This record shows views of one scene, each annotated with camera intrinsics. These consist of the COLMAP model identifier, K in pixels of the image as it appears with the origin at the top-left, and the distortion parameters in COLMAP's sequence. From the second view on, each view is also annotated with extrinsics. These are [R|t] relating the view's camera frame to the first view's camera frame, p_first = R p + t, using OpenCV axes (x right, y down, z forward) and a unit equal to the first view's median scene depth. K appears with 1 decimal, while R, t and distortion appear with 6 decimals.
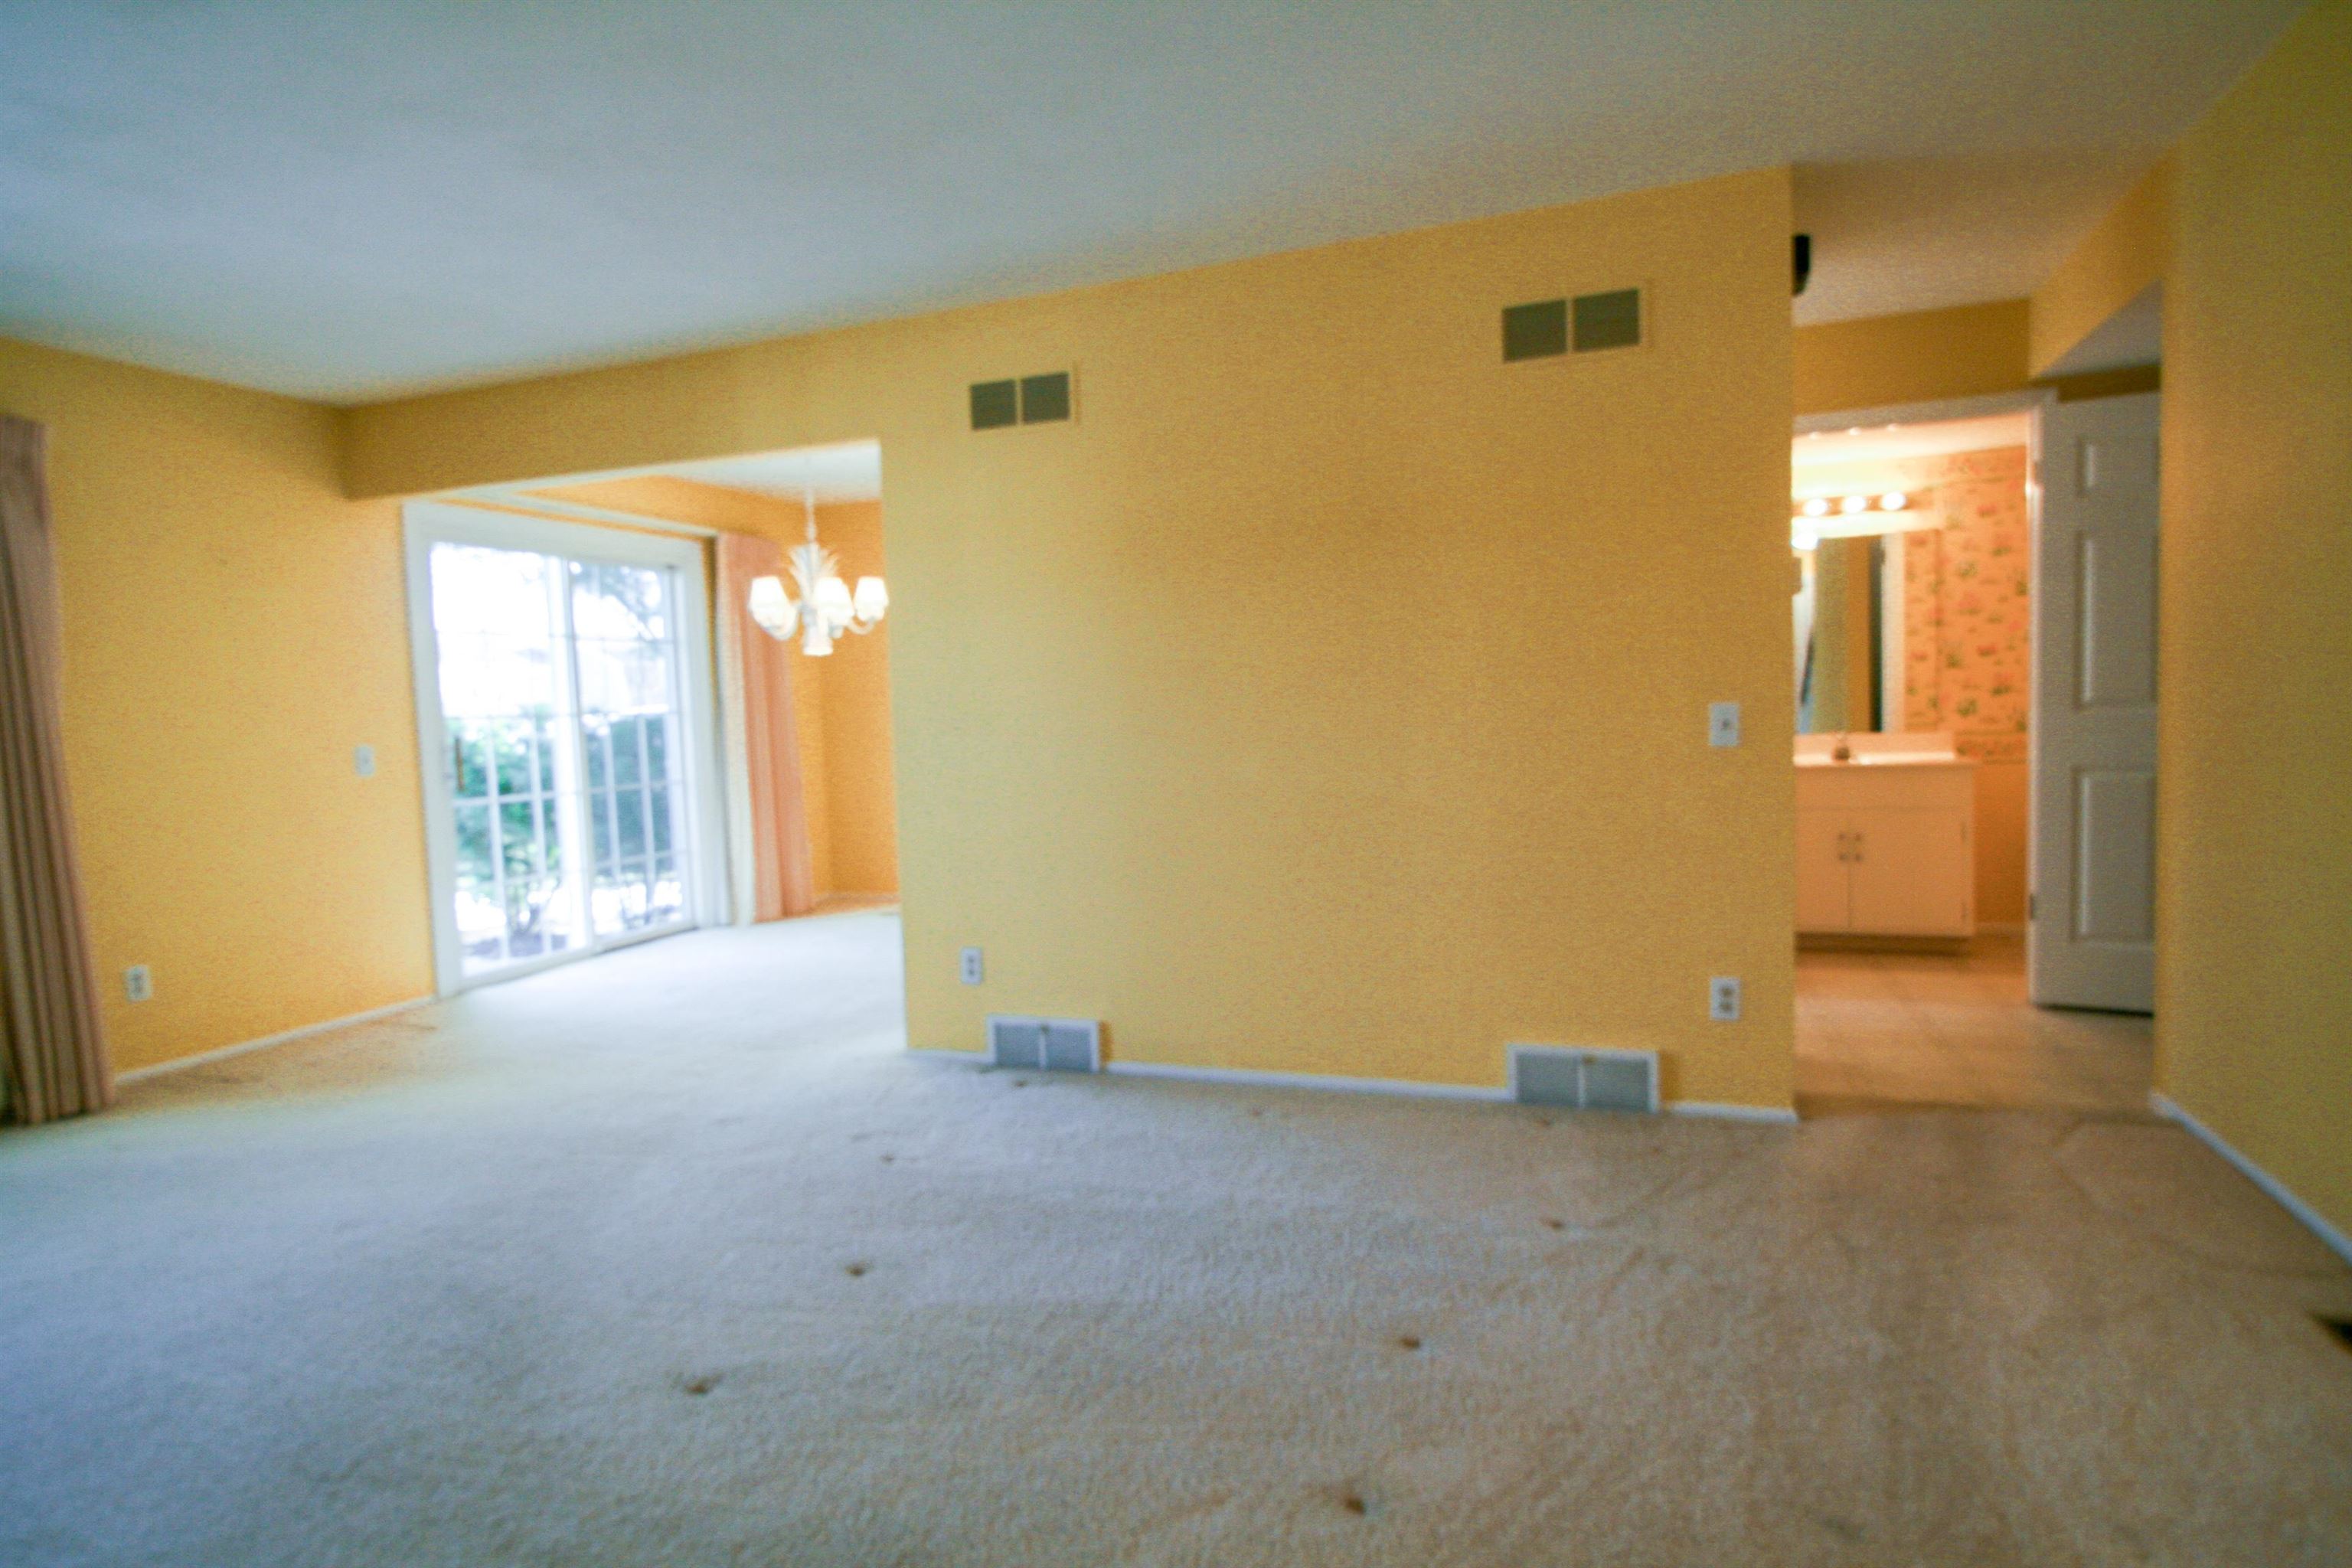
lens RADIAL K [[1267.1, 0, 1158.5], [0, 1267.1, 780.3], [0, 0, 1]] dist [0.005129, -0.013088]
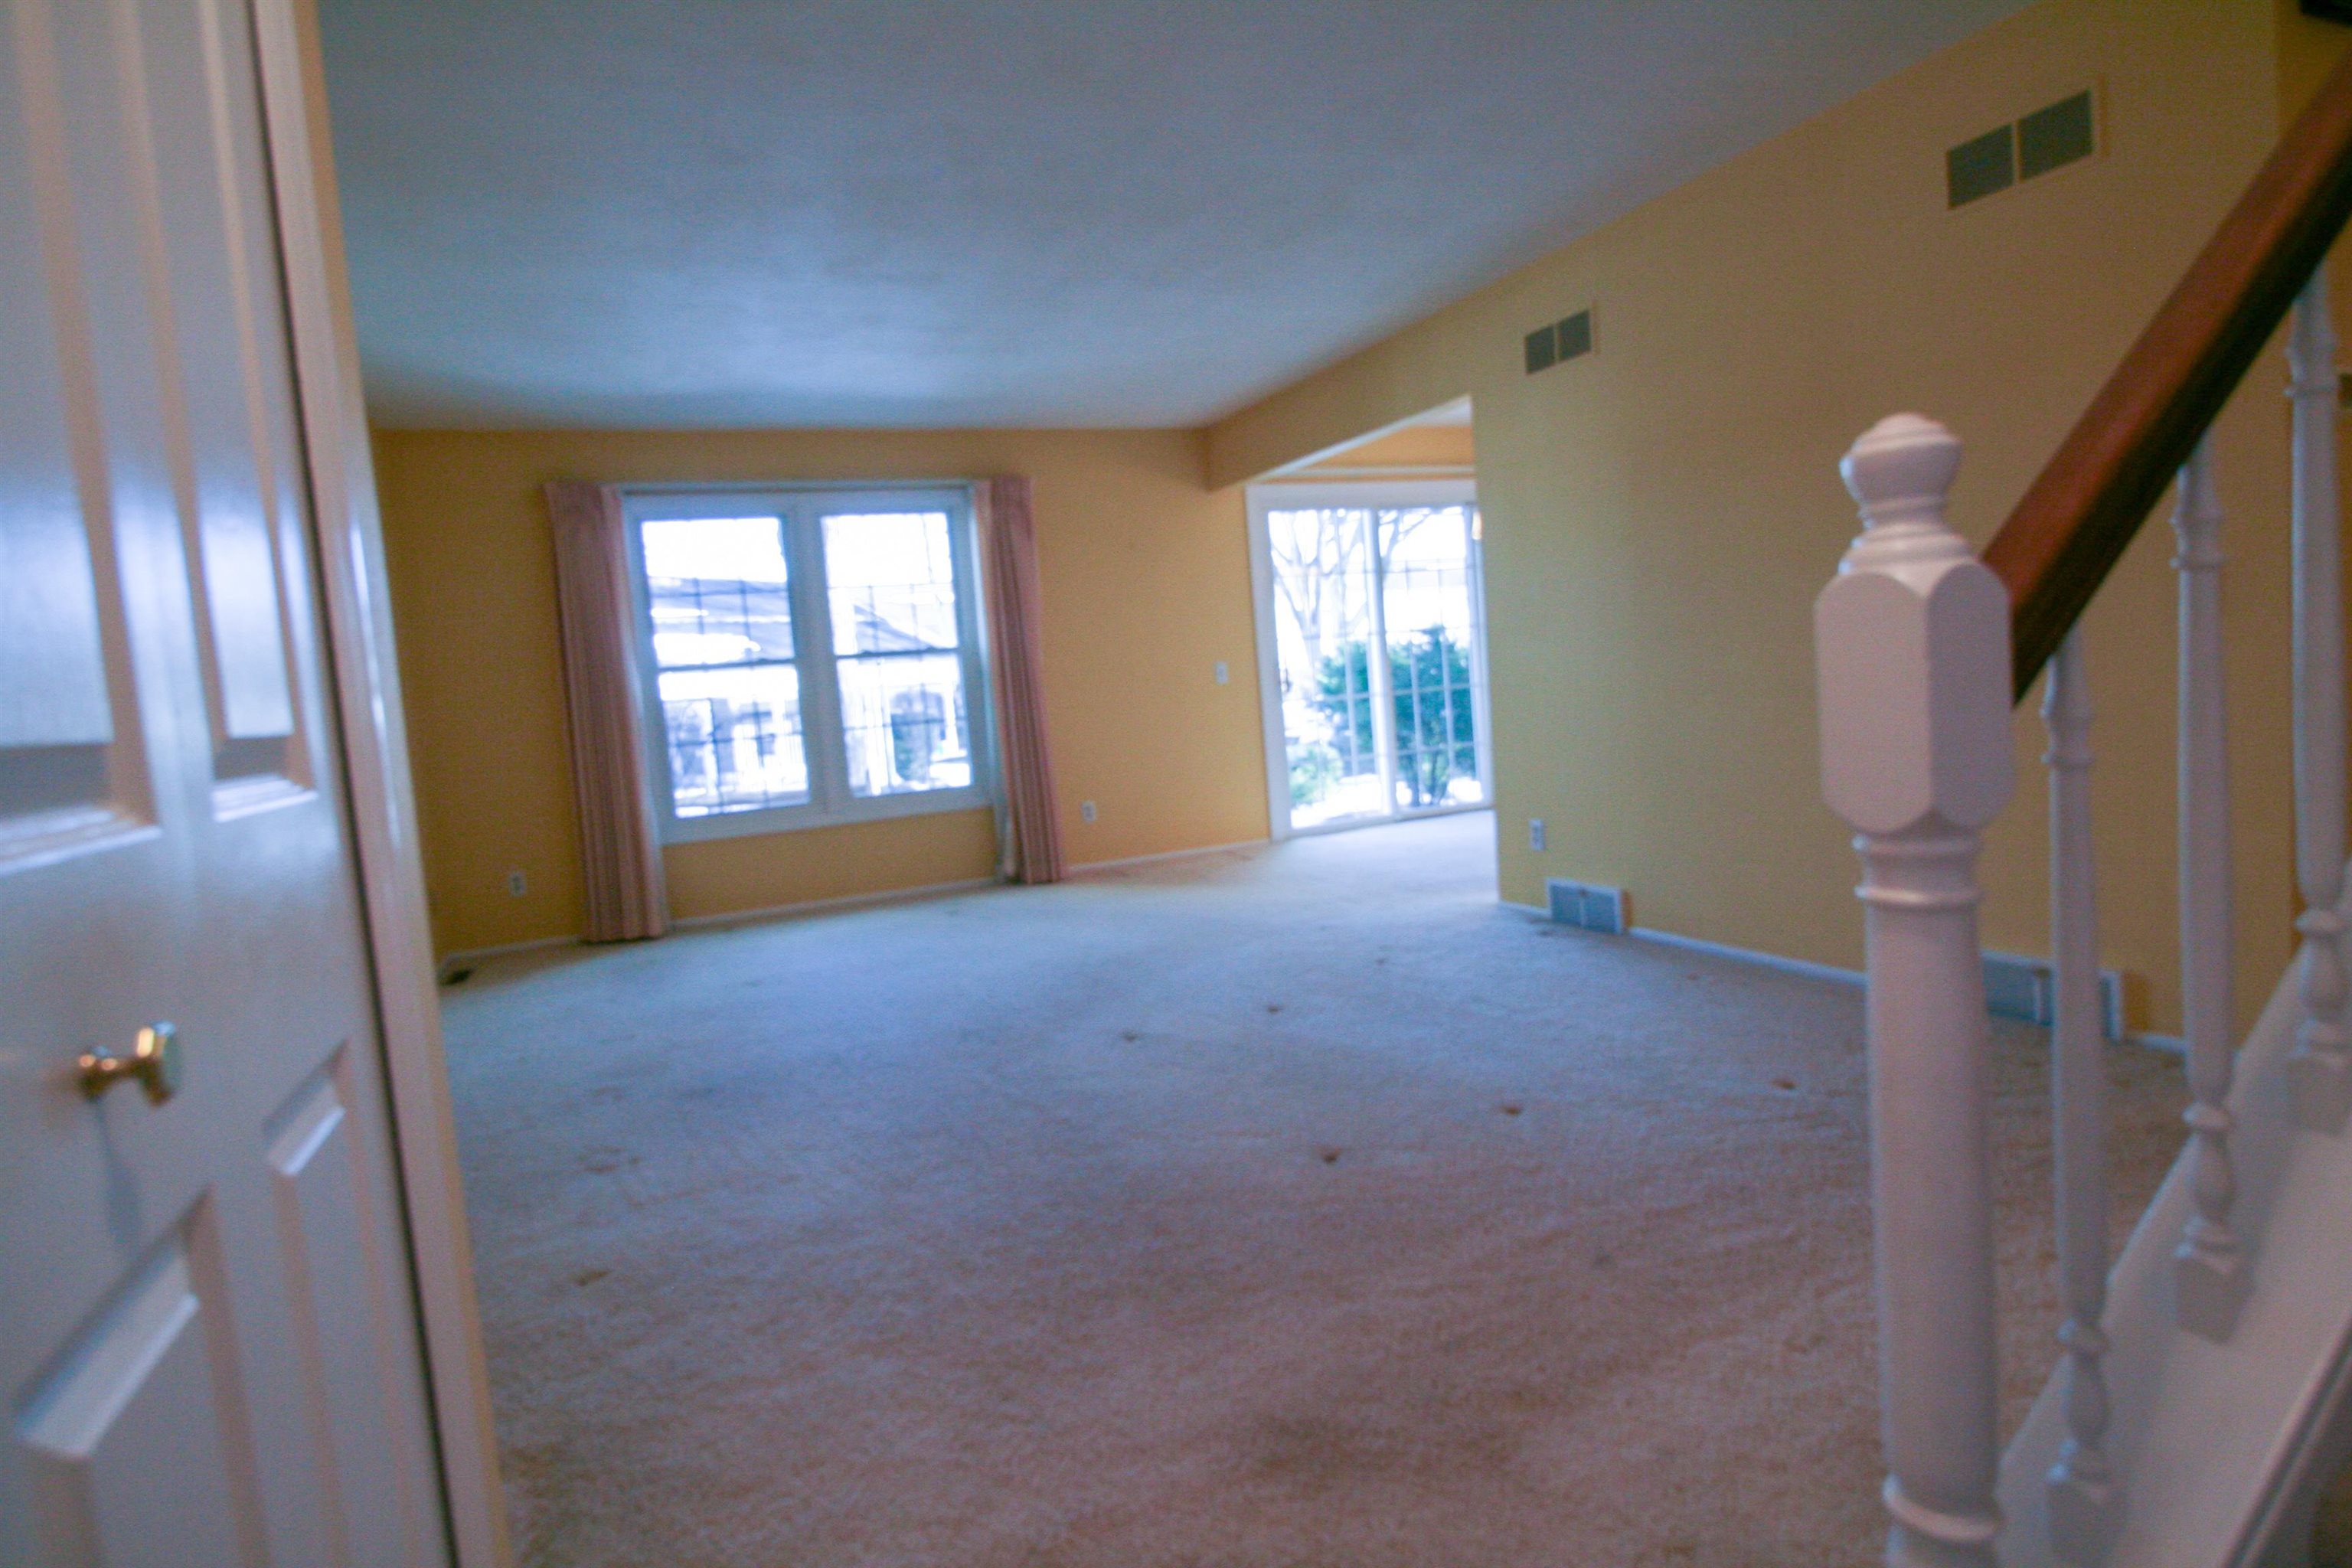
lens RADIAL K [[1267.1, 0, 1158.5], [0, 1267.1, 780.3], [0, 0, 1]] dist [0.005129, -0.013088]
pose [[0.686219, 0.038927, -0.726353, 0.489015], [0.013663, 0.997701, 0.066378, 0.013334], [0.727267, -0.055474, 0.684109, -0.062067]]
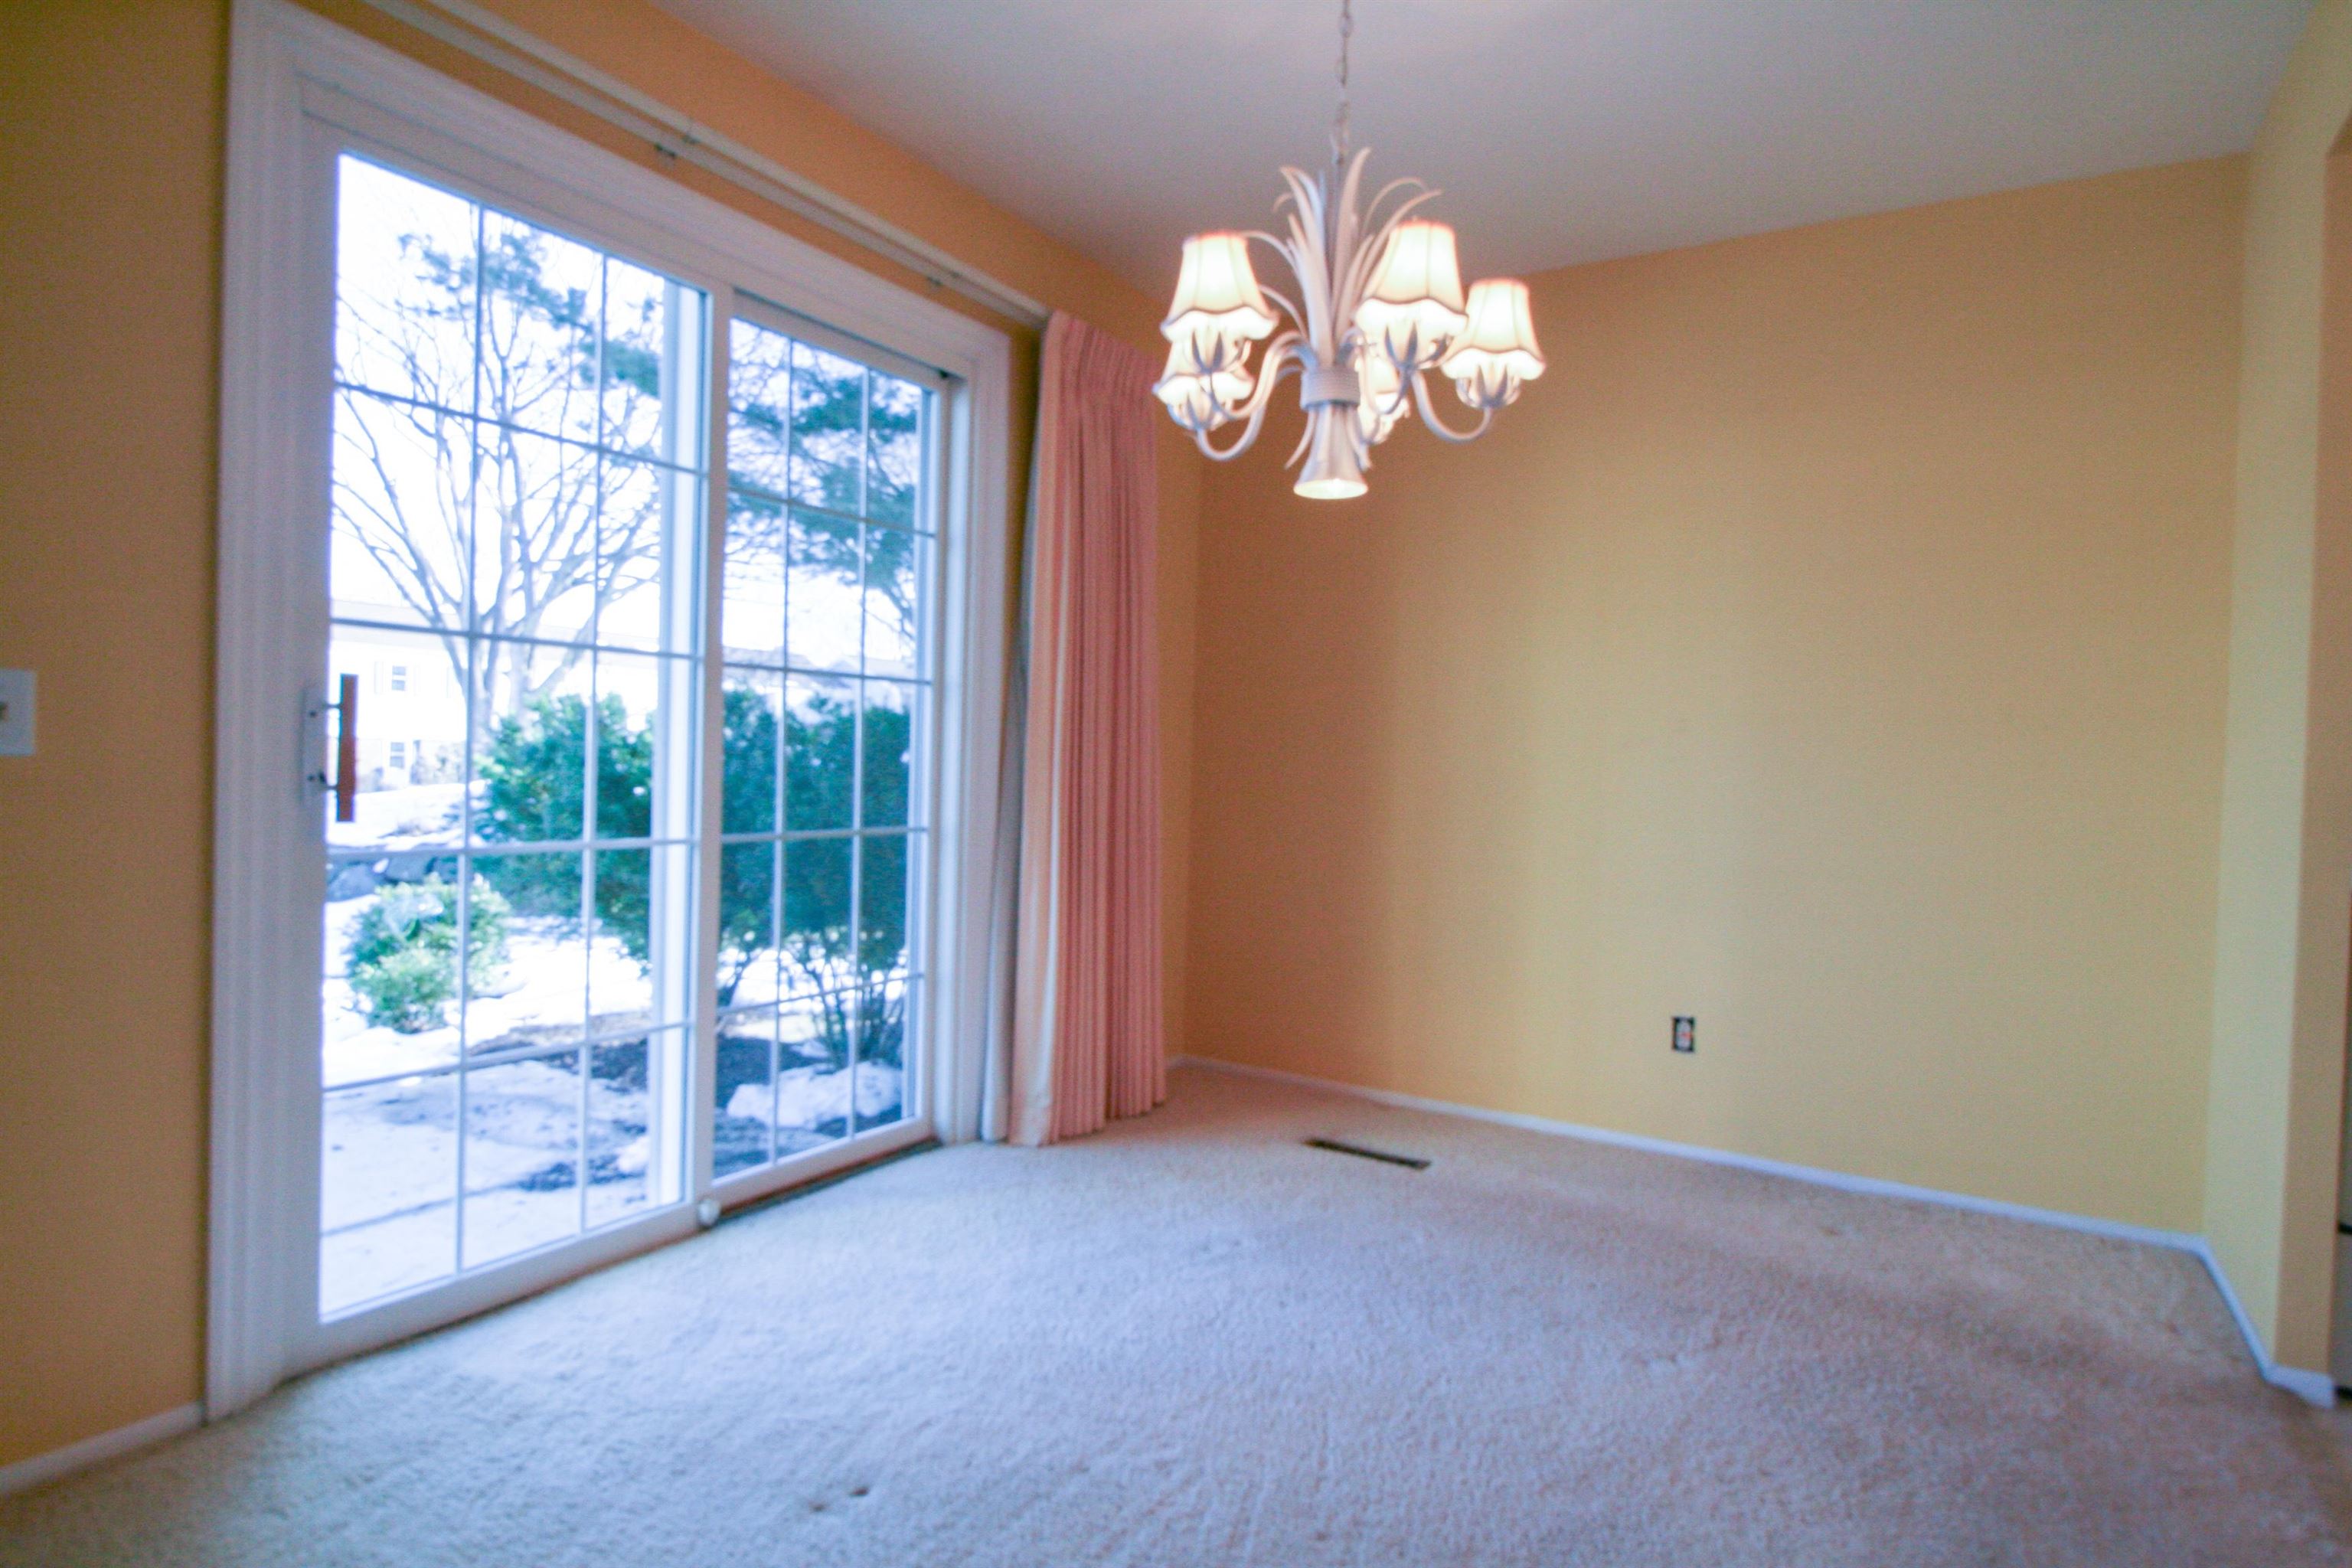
lens RADIAL K [[1267.1, 0, 1158.5], [0, 1267.1, 780.3], [0, 0, 1]] dist [0.005129, -0.013088]
pose [[0.977579, 0.070046, -0.198577, -0.343029], [-0.078566, 0.996282, -0.035348, -0.012692], [0.195363, 0.050157, 0.979448, 0.947041]]
